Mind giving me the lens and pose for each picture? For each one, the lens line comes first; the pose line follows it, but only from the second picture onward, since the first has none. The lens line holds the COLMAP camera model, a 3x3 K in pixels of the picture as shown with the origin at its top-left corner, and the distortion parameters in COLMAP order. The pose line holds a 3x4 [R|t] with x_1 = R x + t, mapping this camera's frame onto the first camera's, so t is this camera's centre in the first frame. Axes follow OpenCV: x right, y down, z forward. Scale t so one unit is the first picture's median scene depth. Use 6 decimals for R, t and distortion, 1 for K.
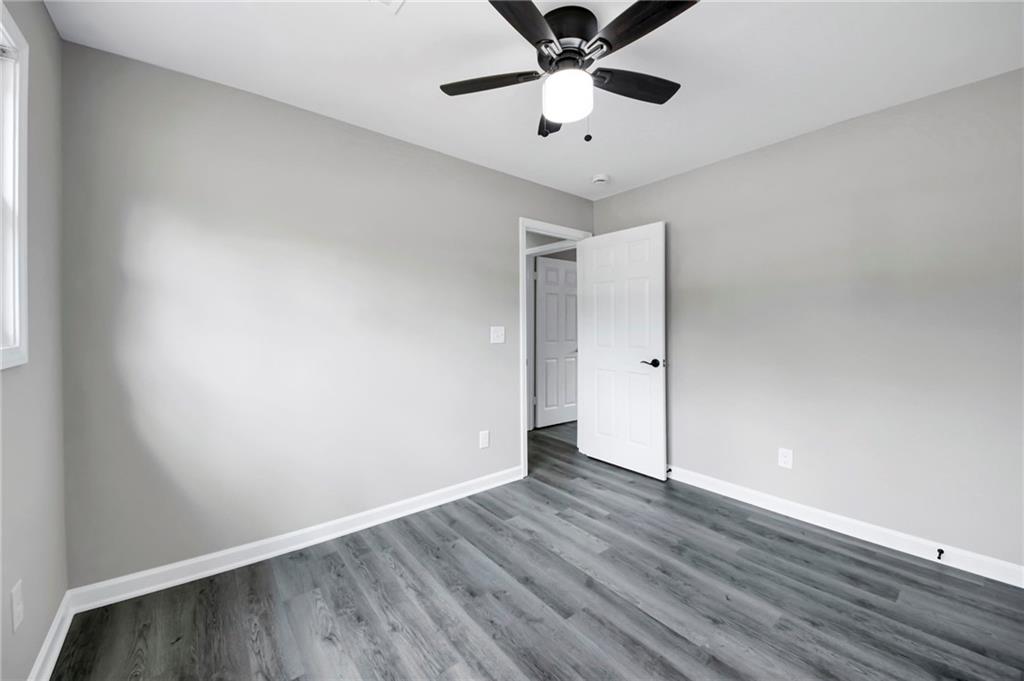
lens RADIAL K [[481.7, 0, 512.0], [0, 481.7, 335.7], [0, 0, 1]] dist [0.020649, -0.025101]
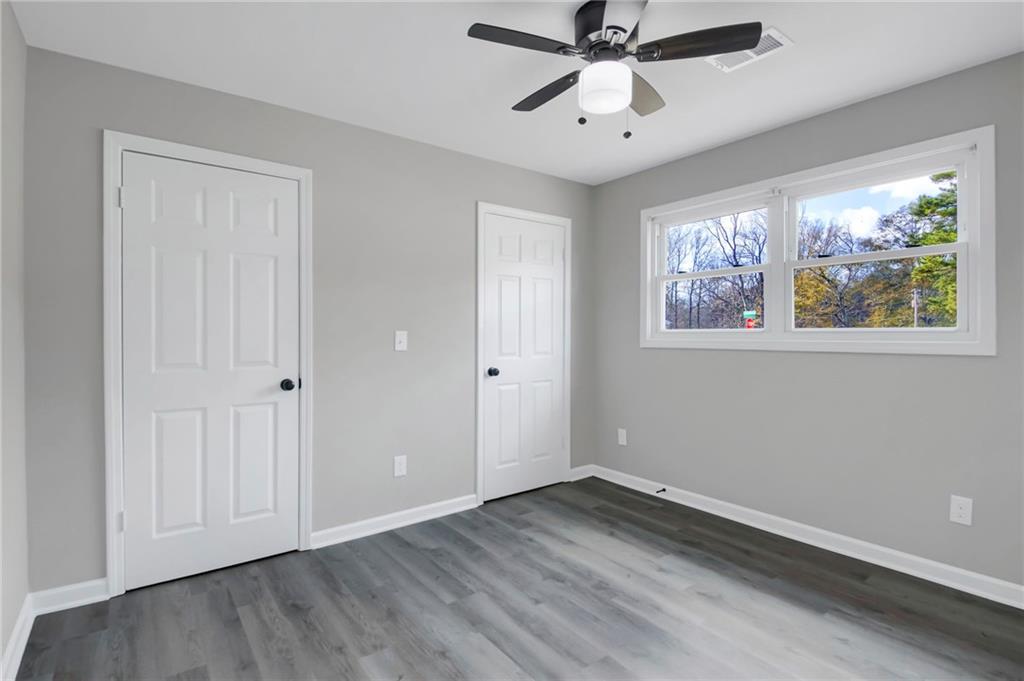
lens RADIAL K [[481.7, 0, 512.0], [0, 481.7, 335.7], [0, 0, 1]] dist [0.020649, -0.025101]
pose [[-0.998726, 0.003336, 0.050353, 0.249248], [0.003958, 0.999917, 0.012267, -0.021674], [-0.050308, 0.012451, -0.998656, 1.962736]]
